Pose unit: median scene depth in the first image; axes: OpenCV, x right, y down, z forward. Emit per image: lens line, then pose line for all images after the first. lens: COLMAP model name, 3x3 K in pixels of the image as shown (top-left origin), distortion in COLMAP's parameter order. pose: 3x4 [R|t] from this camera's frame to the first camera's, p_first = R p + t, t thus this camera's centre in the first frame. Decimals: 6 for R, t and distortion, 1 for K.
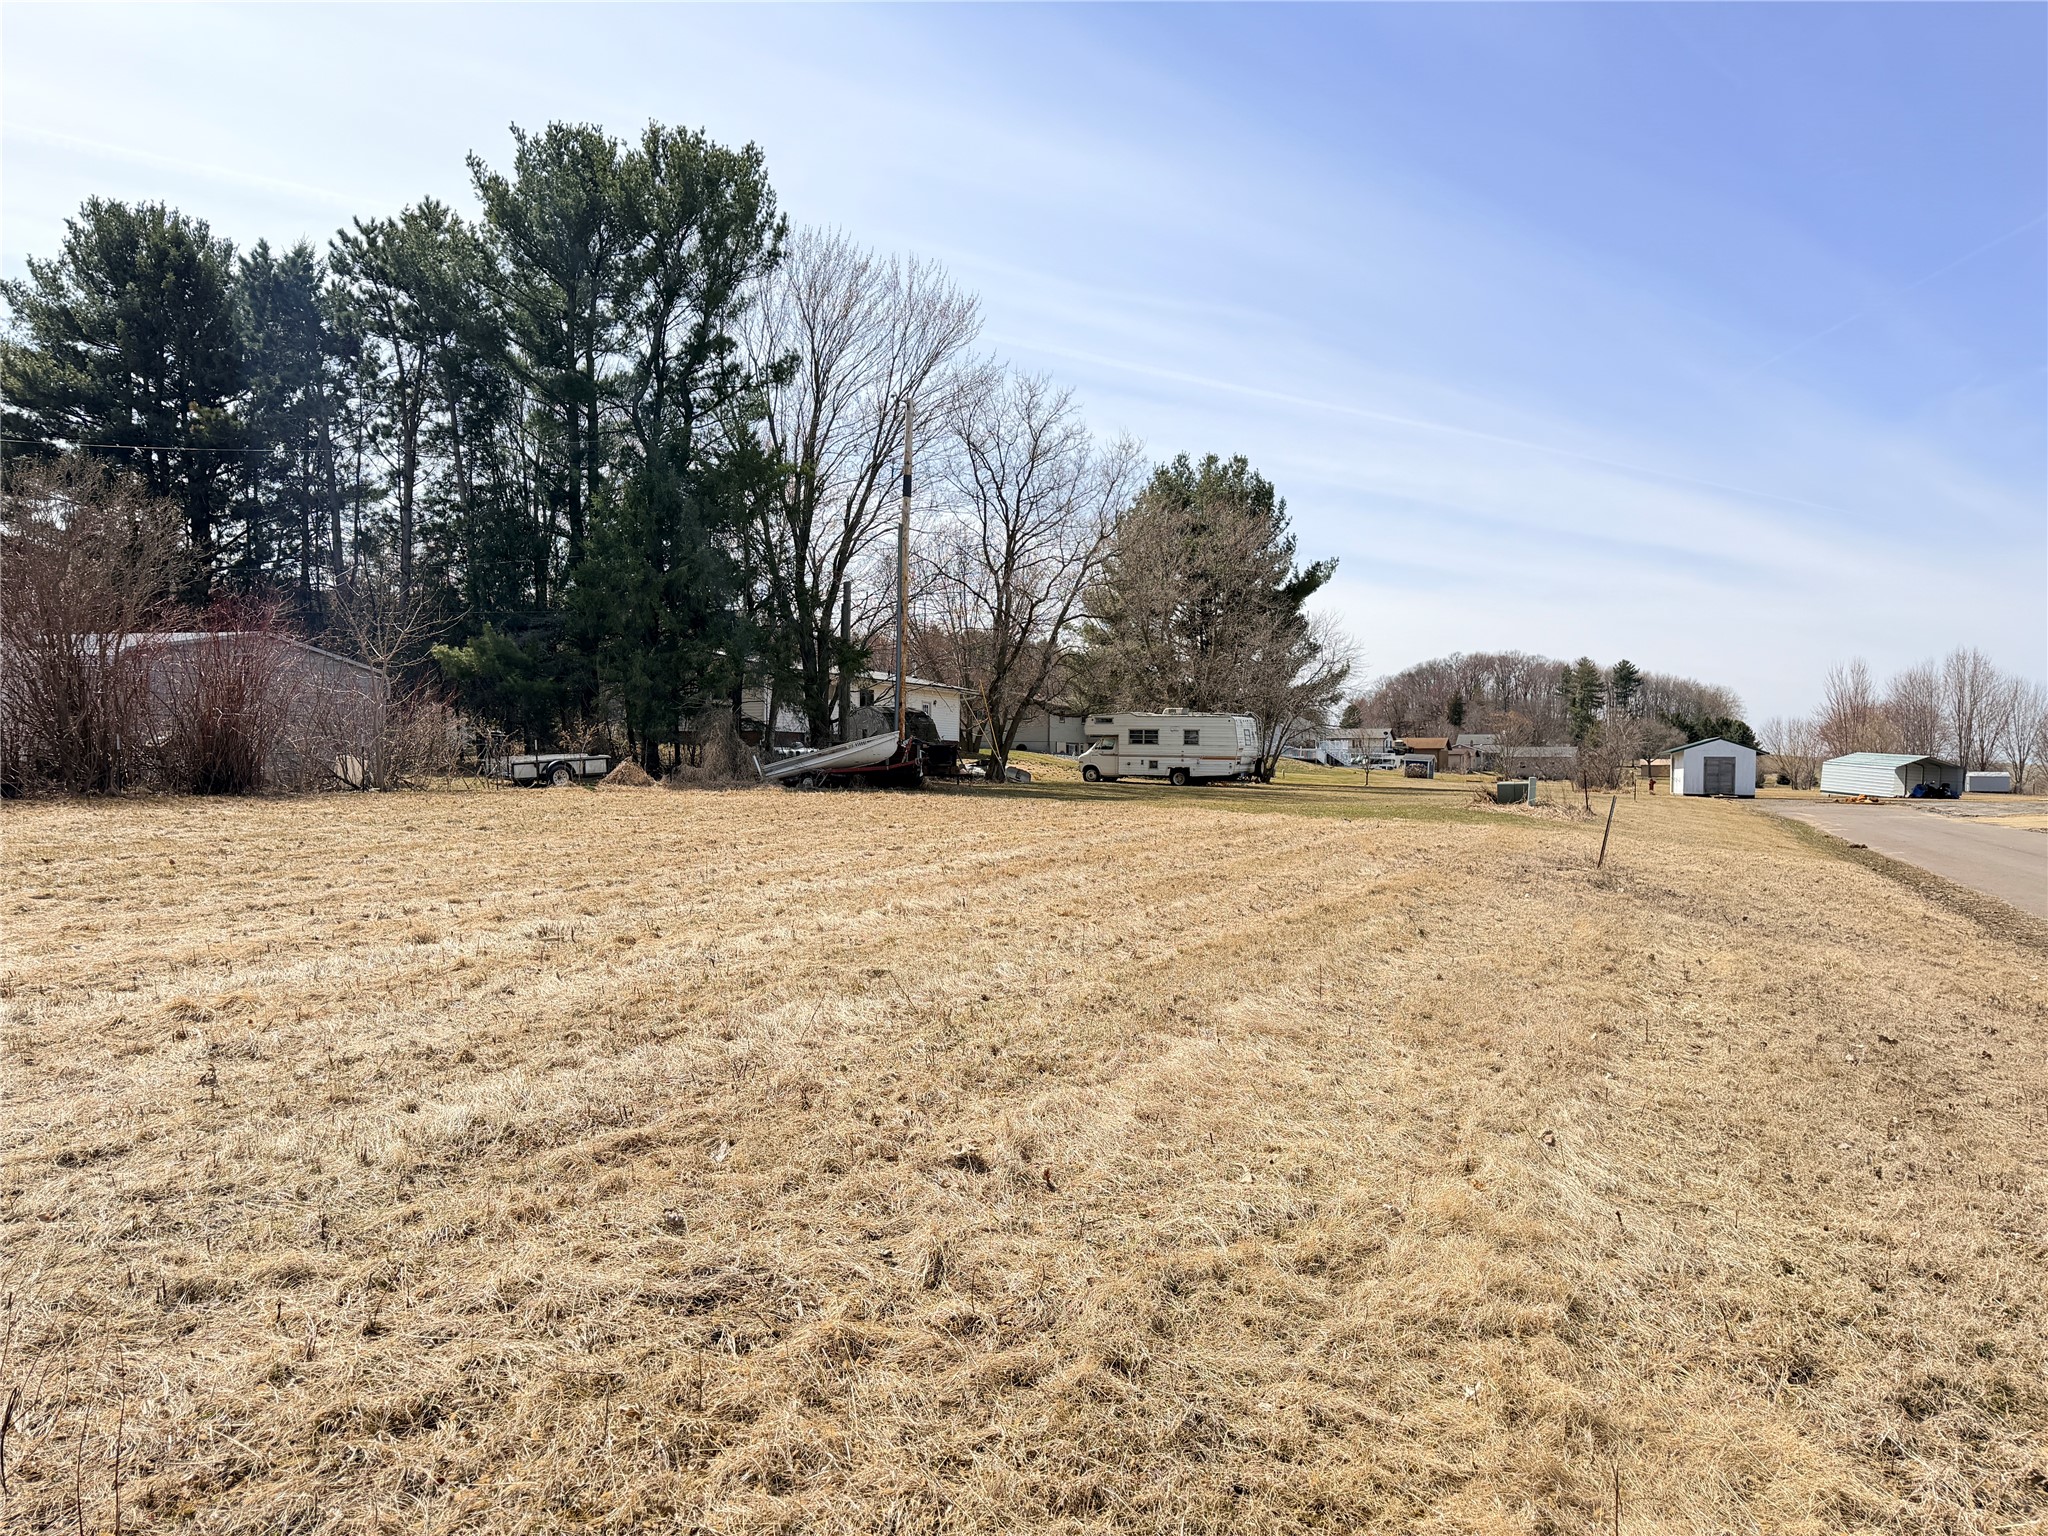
lens RADIAL K [[1404.3, 0, 1068.6], [0, 1404.3, 764.7], [0, 0, 1]] dist [0.092378, -0.136954]
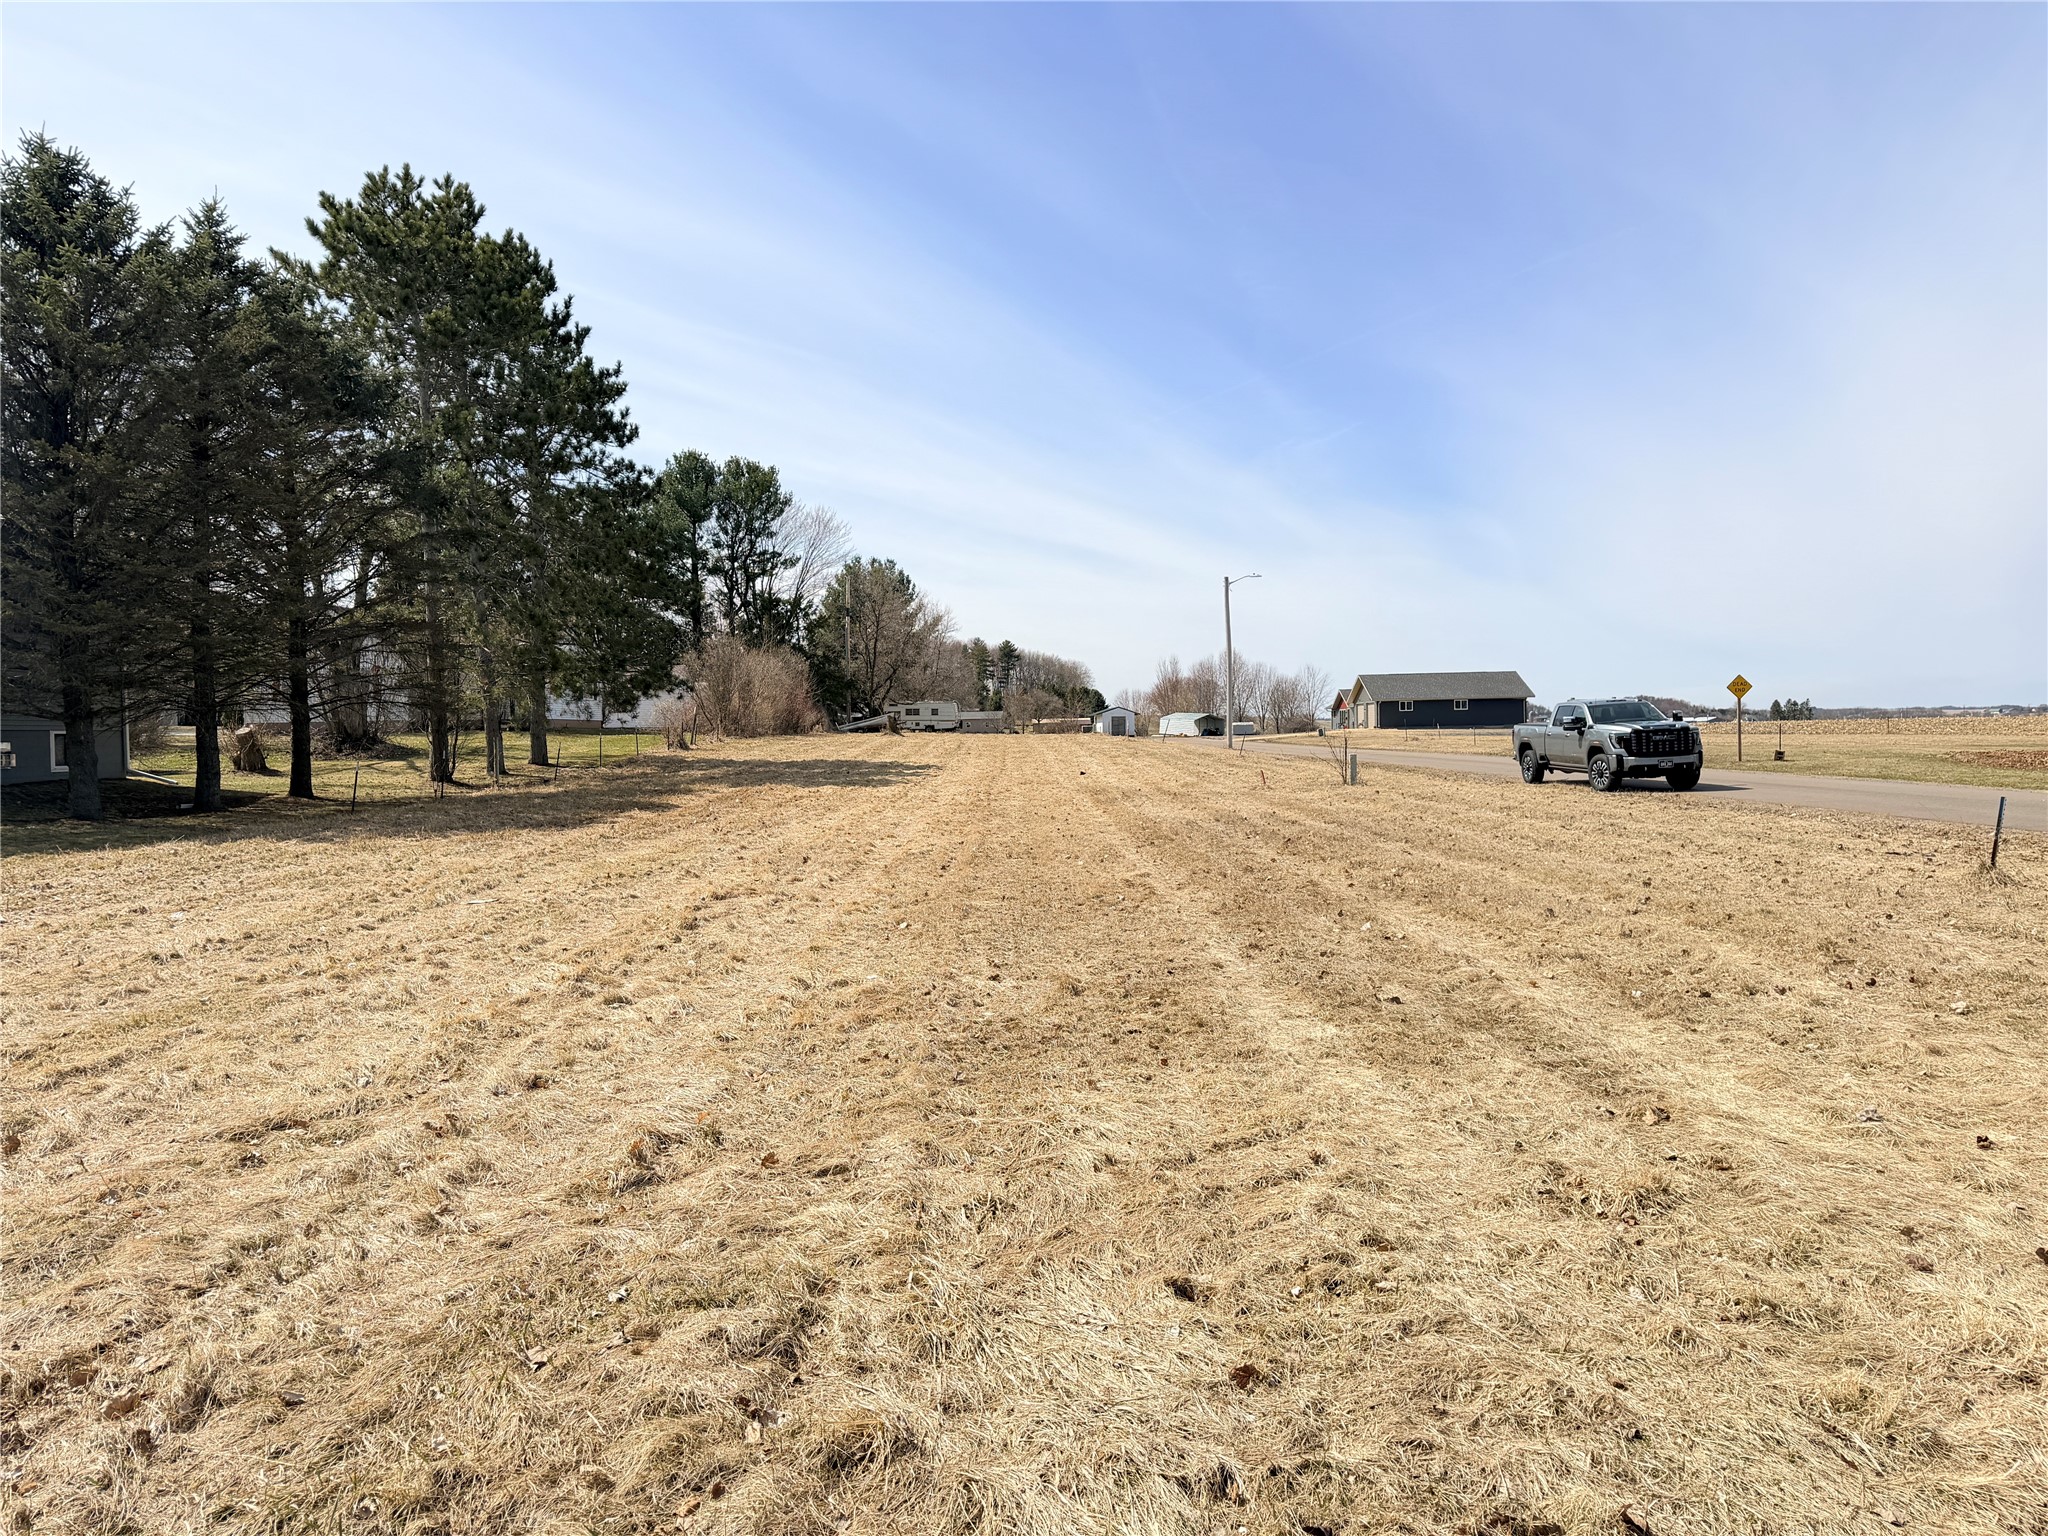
lens RADIAL K [[1404.3, 0, 1068.6], [0, 1404.3, 764.7], [0, 0, 1]] dist [0.092378, -0.136954]
pose [[0.905971, -0.033443, 0.422016, -0.251704], [0.022937, 0.999288, 0.029949, 0.001038], [-0.422717, -0.017453, 0.906094, -0.433220]]
